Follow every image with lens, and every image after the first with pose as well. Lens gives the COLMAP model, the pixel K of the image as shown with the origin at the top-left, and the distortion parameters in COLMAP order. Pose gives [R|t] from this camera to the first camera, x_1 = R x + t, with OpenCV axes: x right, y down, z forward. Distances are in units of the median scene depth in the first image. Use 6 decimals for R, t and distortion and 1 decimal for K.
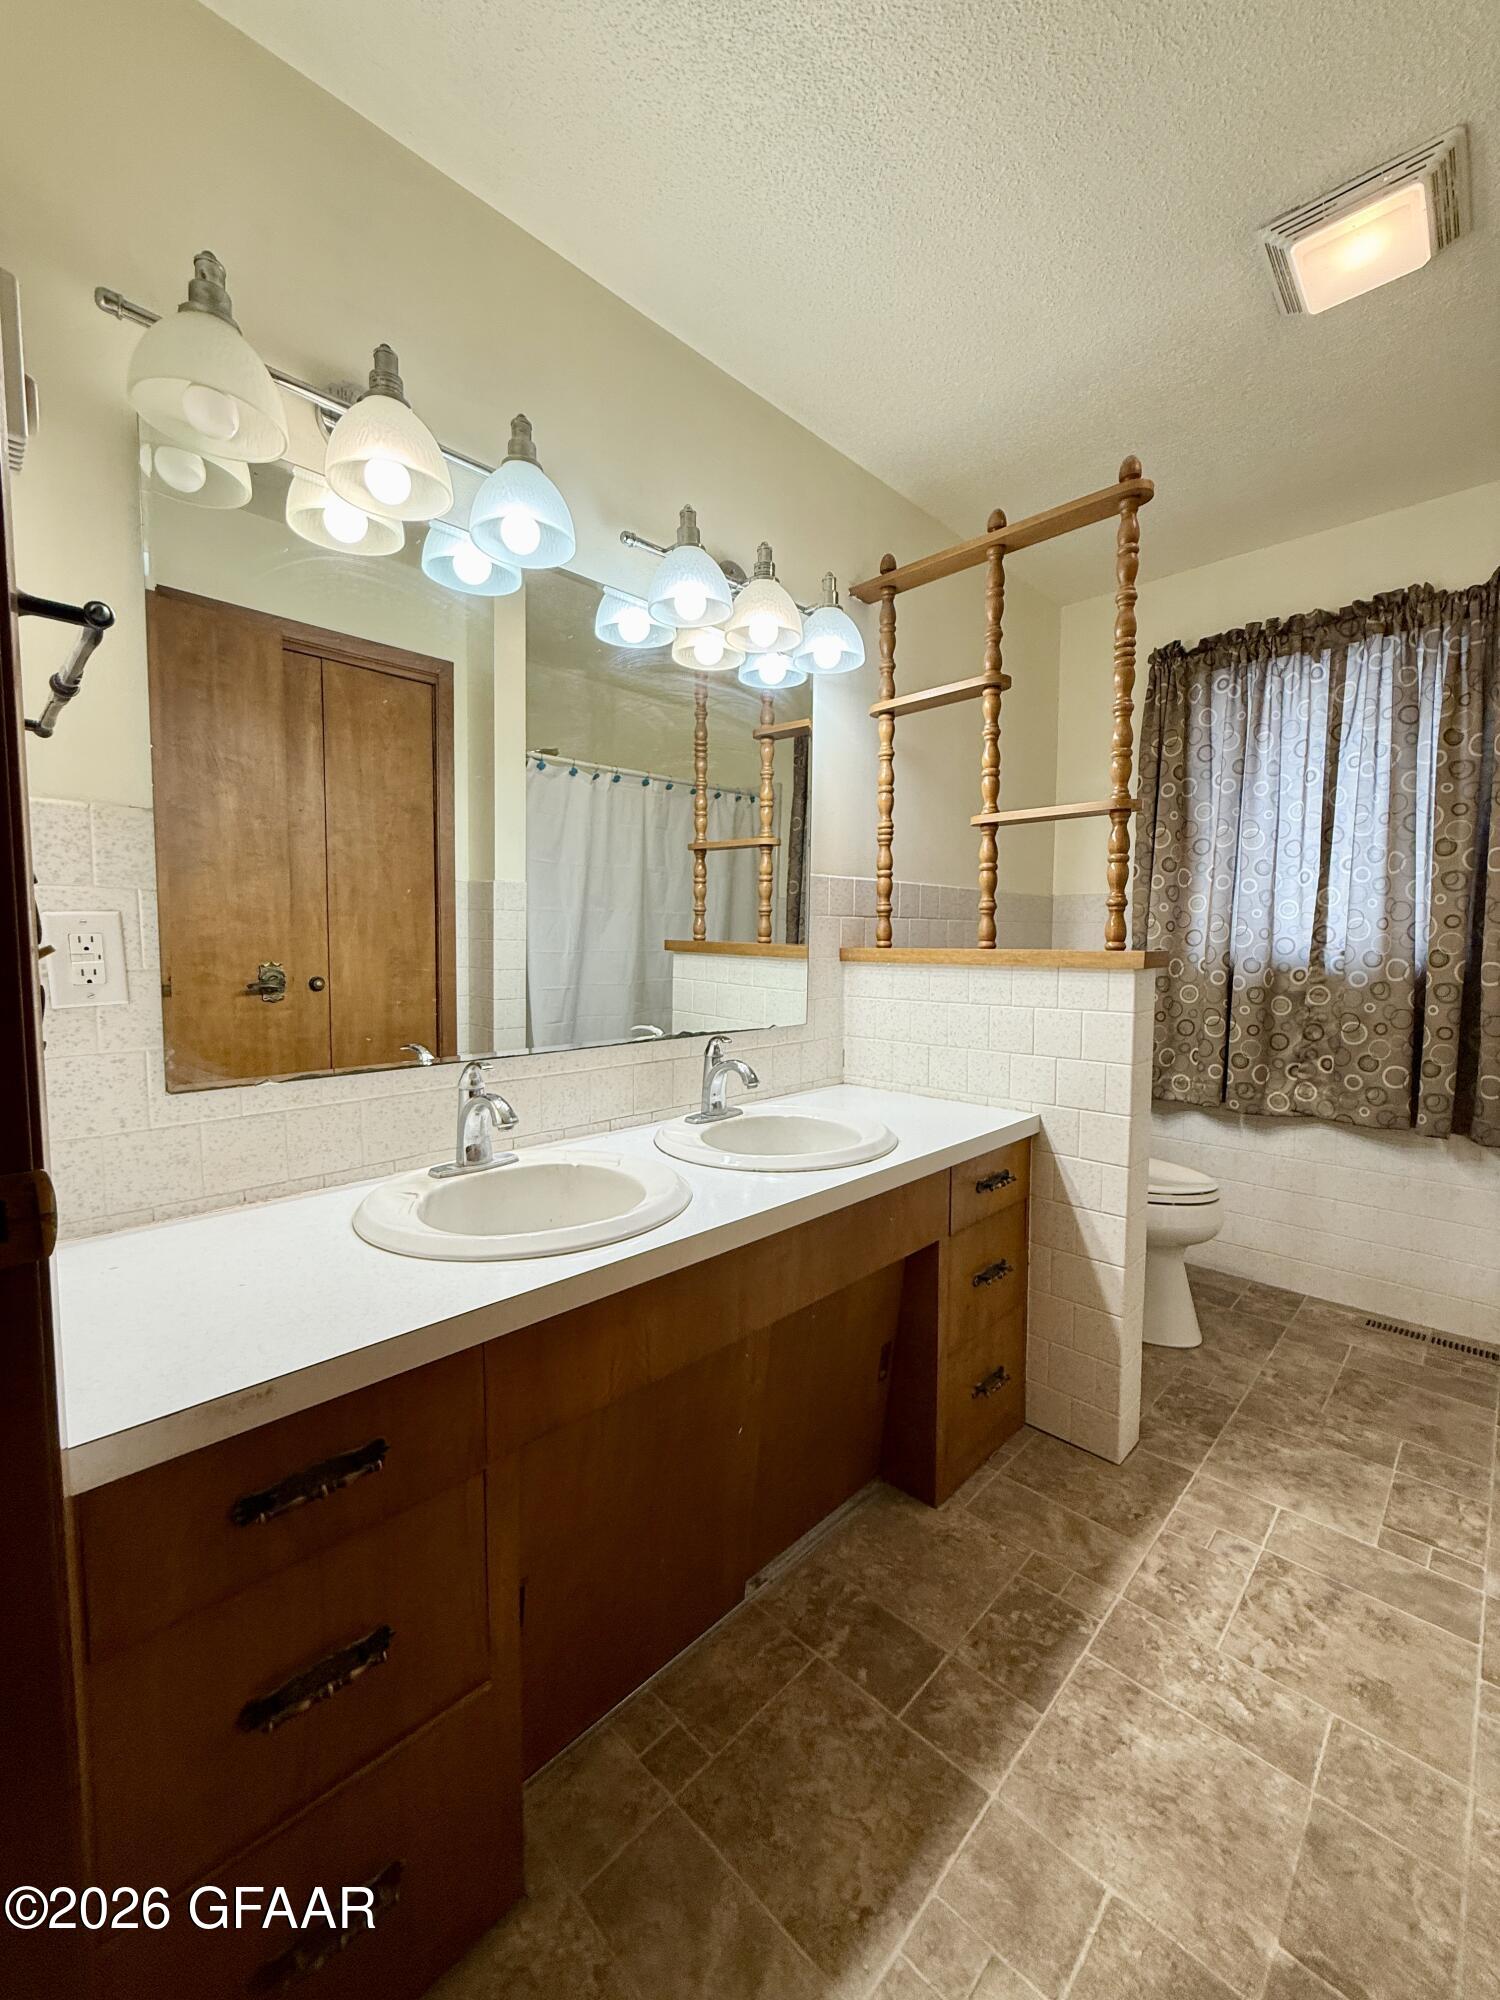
lens RADIAL K [[795.3, 0, 748.3], [0, 795.3, 996.3], [0, 0, 1]] dist [0.000535, 0.000080]
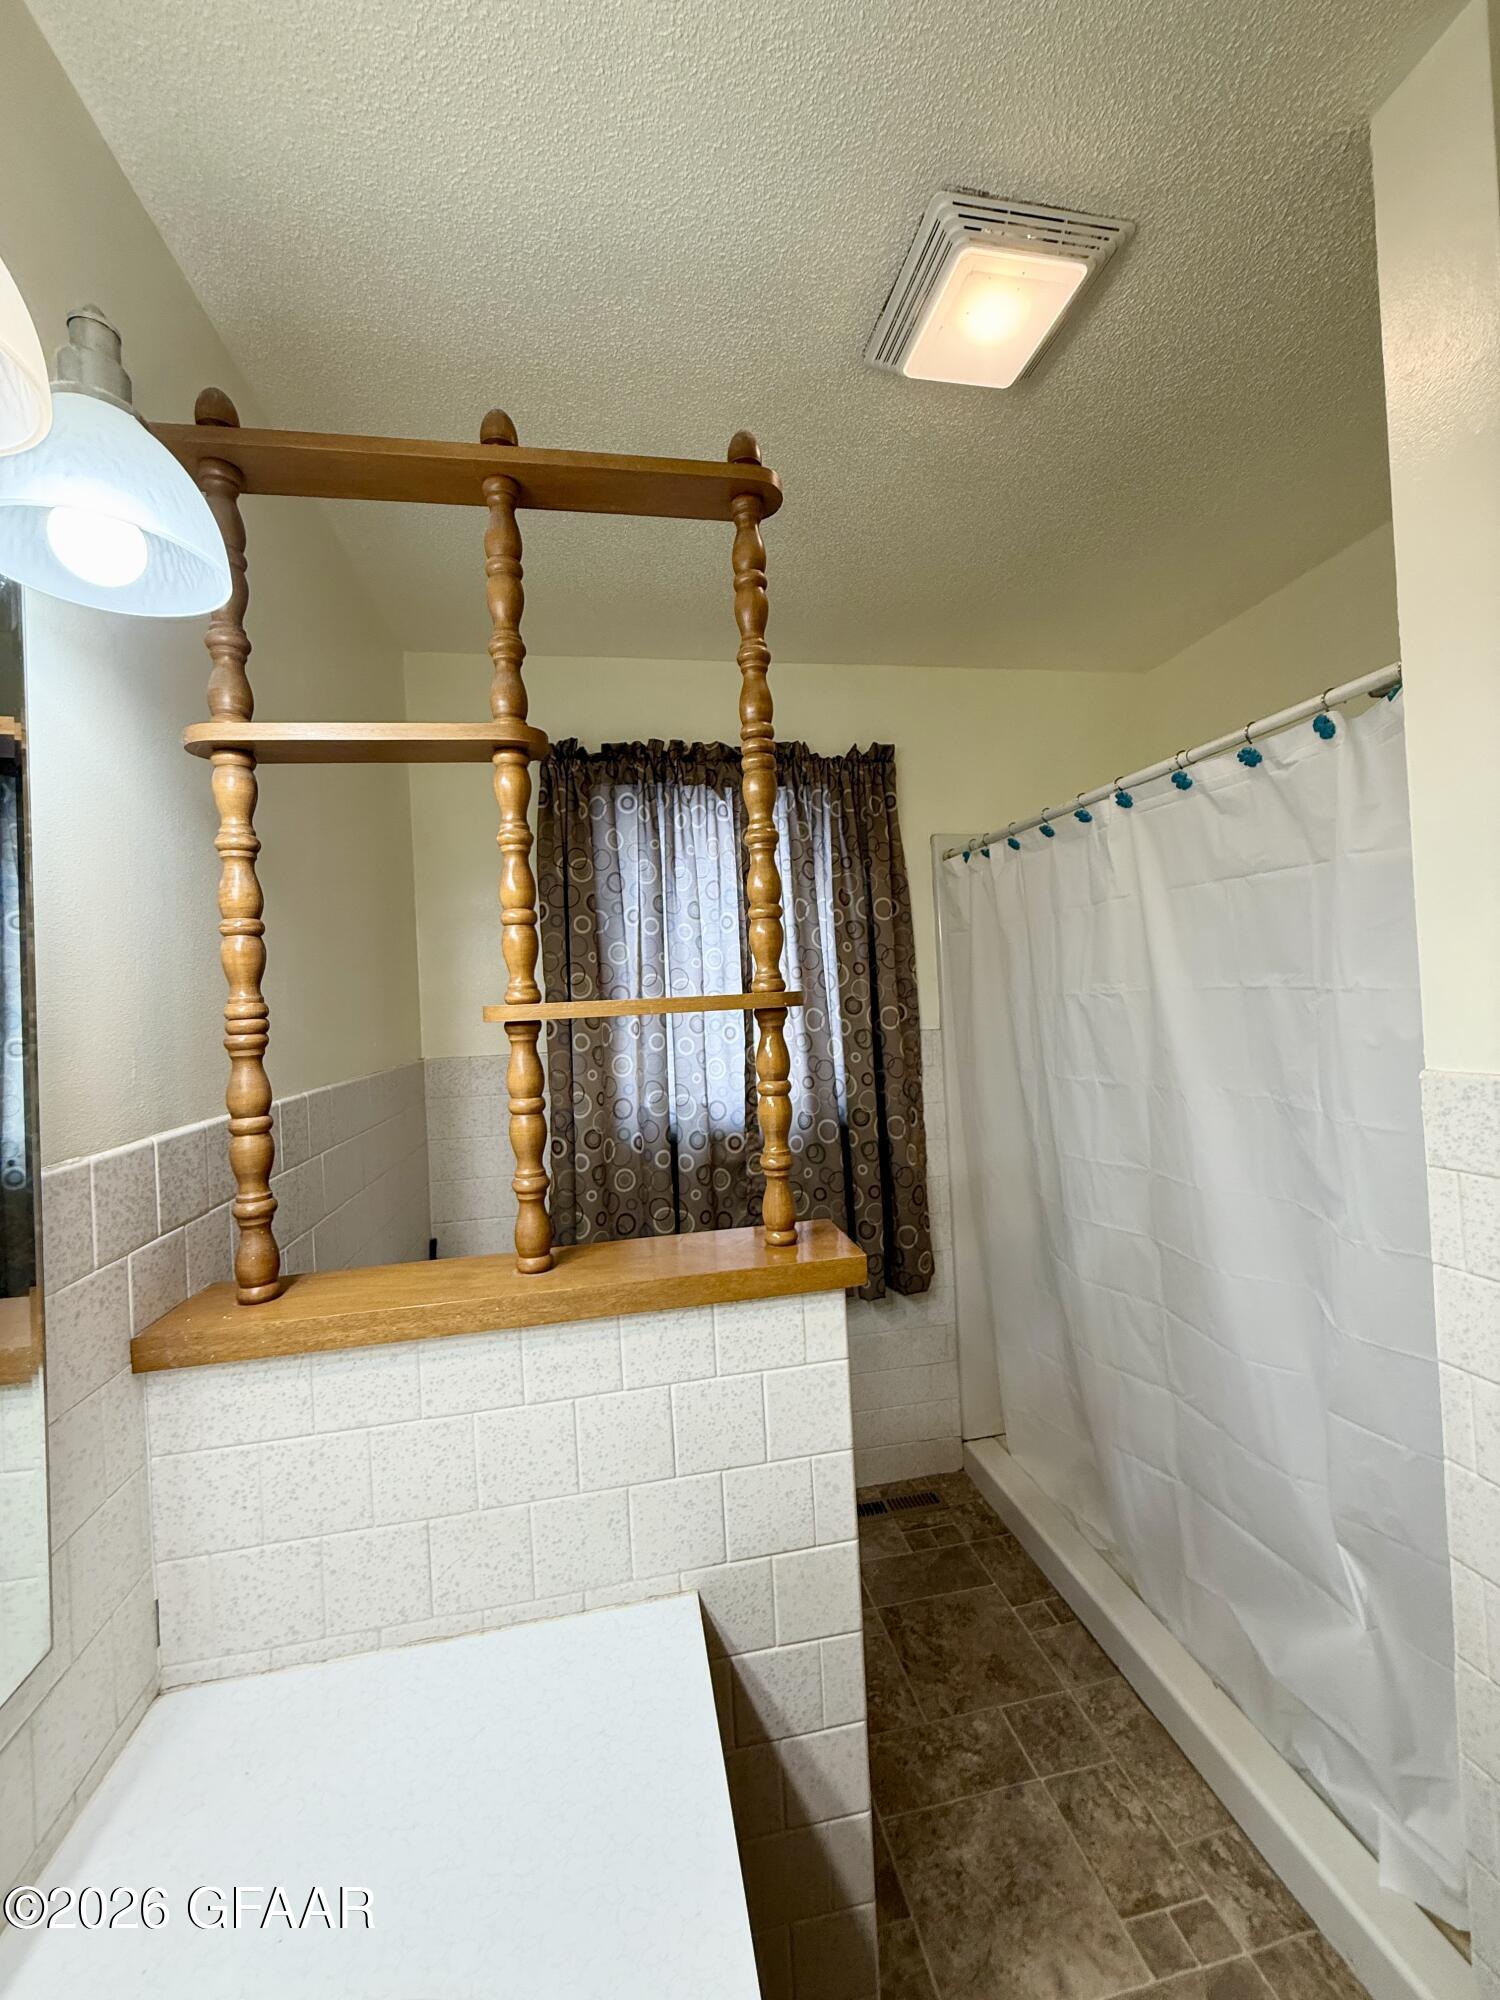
lens RADIAL K [[795.3, 0, 748.8], [0, 795.3, 994.5], [0, 0, 1]] dist [0.000535, 0.000080]
pose [[0.573931, -0.028248, 0.818417, -0.018779], [0.109974, 0.993011, -0.042847, -0.173516], [-0.811486, 0.114596, 0.573026, 0.533507]]
